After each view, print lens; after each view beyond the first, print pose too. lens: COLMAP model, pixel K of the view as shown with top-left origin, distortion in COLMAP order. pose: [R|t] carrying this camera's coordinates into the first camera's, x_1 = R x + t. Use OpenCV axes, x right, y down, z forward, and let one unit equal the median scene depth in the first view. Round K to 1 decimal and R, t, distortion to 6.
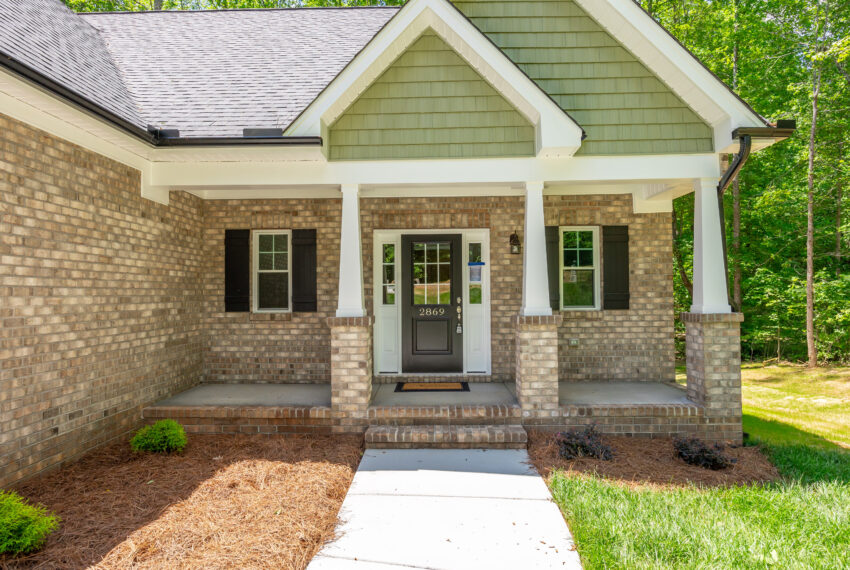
lens RADIAL K [[501.4, 0, 424.8], [0, 501.4, 282.8], [0, 0, 1]] dist [-0.027468, 0.002666]
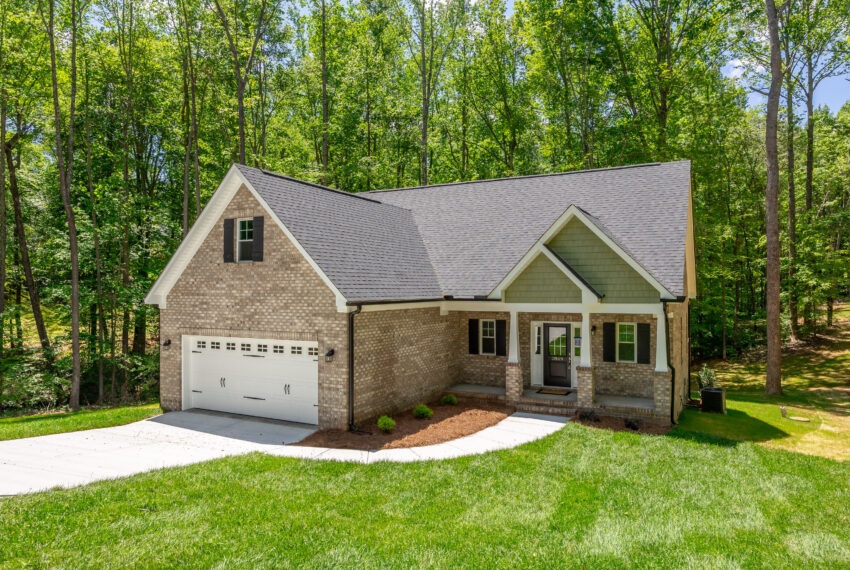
lens RADIAL K [[576.6, 0, 421.5], [0, 576.6, 283.3], [0, 0, 1]] dist [0.009581, 0.000993]
pose [[0.894161, 0.001440, -0.447743, 0.745416], [0.006523, 0.999847, 0.016243, -0.384994], [0.447697, -0.017444, 0.894015, -1.843714]]
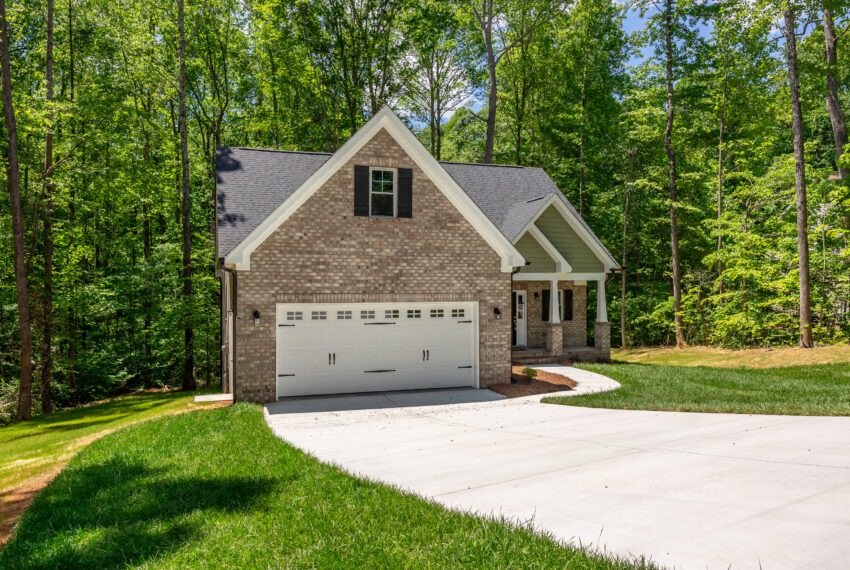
lens RADIAL K [[644.0, 0, 424.4], [0, 644.0, 283.7], [0, 0, 1]] dist [-0.003222, -0.000473]
pose [[0.929913, 0.008920, 0.367672, -1.937721], [-0.014004, 0.999840, 0.011162, -0.207432], [-0.367513, -0.015528, 0.929889, -2.335246]]
